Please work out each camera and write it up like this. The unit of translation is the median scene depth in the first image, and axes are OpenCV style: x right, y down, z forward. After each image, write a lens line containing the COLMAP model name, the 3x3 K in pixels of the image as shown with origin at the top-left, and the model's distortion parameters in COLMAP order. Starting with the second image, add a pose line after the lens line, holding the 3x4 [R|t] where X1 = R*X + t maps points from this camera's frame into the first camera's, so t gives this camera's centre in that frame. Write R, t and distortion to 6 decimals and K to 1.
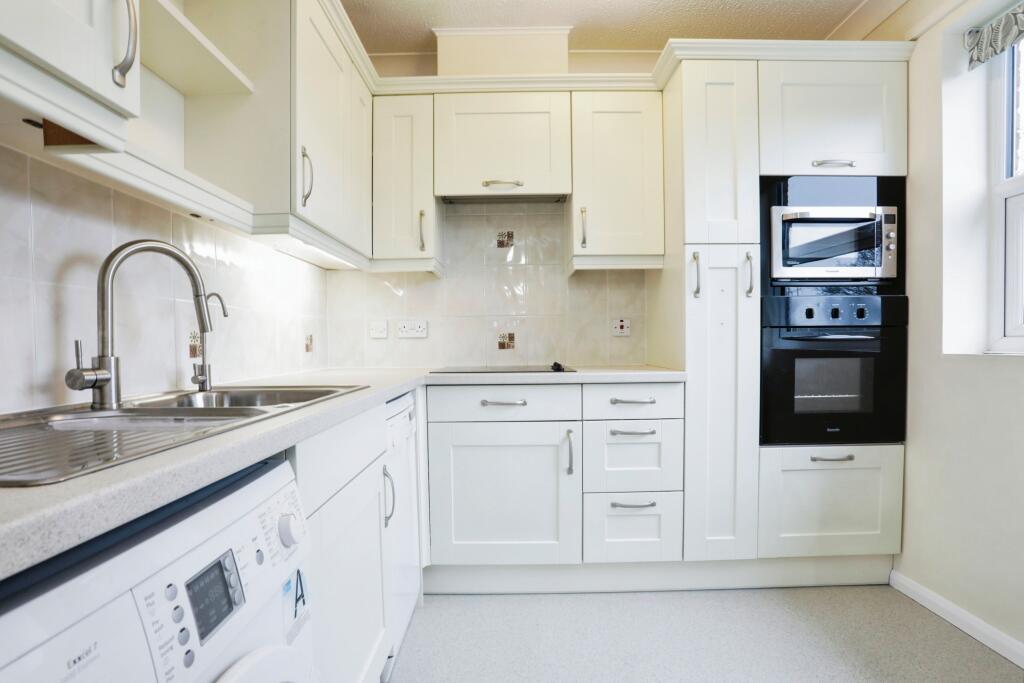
lens RADIAL K [[522.0, 0, 512.0], [0, 522.0, 341.5], [0, 0, 1]] dist [-0.084663, 0.042918]
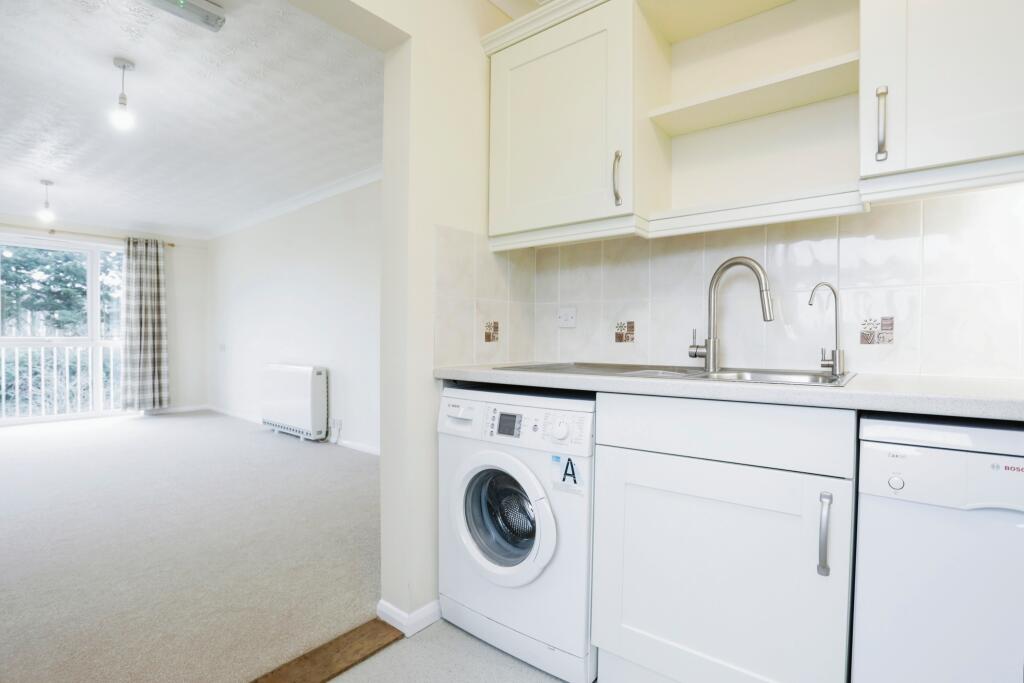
lens RADIAL K [[522.0, 0, 512.0], [0, 522.0, 341.5], [0, 0, 1]] dist [-0.084663, 0.042918]
pose [[-0.659537, 0.025720, -0.751232, 0.797682], [0.016616, 0.999669, 0.019638, -0.005715], [0.751488, 0.000470, -0.659746, 1.499481]]
